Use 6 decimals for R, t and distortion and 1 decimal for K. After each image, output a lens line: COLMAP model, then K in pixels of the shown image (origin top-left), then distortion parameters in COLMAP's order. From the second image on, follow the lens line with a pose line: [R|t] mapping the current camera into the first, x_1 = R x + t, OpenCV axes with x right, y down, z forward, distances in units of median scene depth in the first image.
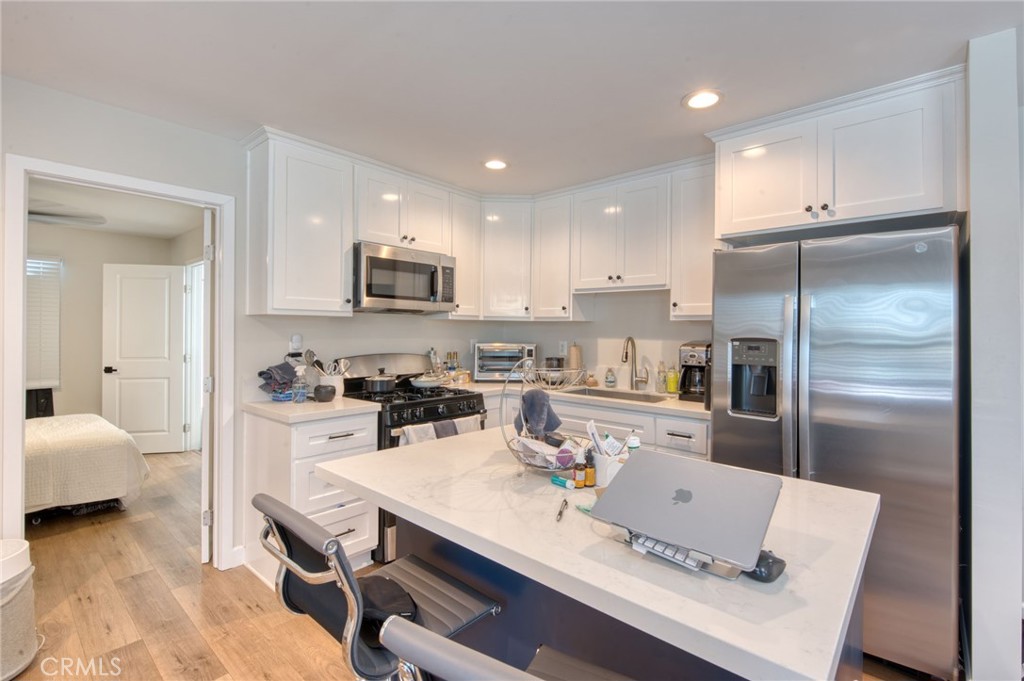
lens RADIAL K [[471.7, 0, 511.9], [0, 471.7, 332.3], [0, 0, 1]] dist [-0.001538, -0.000412]
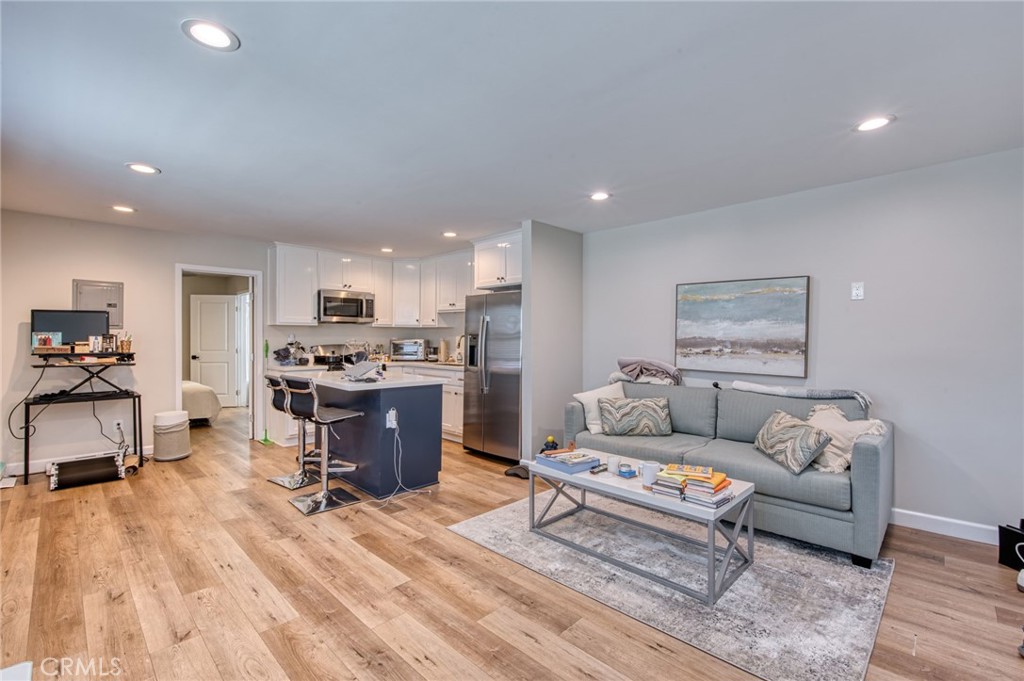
lens RADIAL K [[463.0, 0, 512.0], [0, 463.0, 340.5], [0, 0, 1]] dist [-0.016444, -0.000252]
pose [[0.998544, -0.002686, -0.053882, 0.605331], [0.002938, 0.999985, 0.004584, 0.025517], [0.053869, -0.004736, 0.998537, -0.952667]]
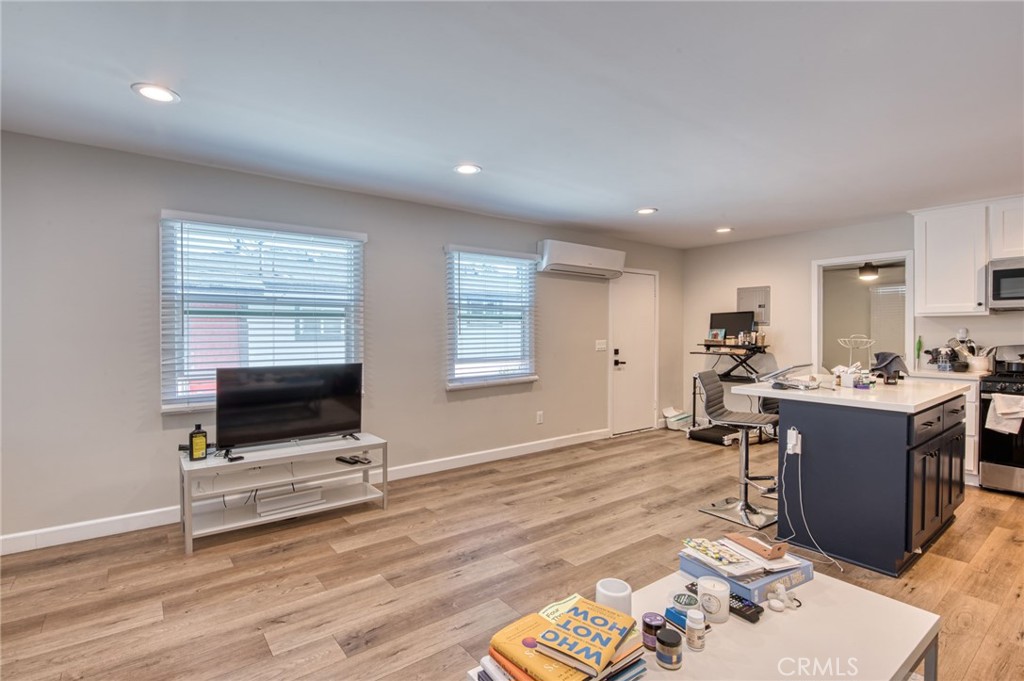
lens RADIAL K [[471.7, 0, 511.9], [0, 471.7, 332.3], [0, 0, 1]] dist [-0.001538, -0.000412]
pose [[-0.190303, -0.006853, -0.981701, 1.244997], [-0.004440, 0.999971, -0.006120, 0.032118], [0.981715, 0.003194, -0.190328, -0.107995]]
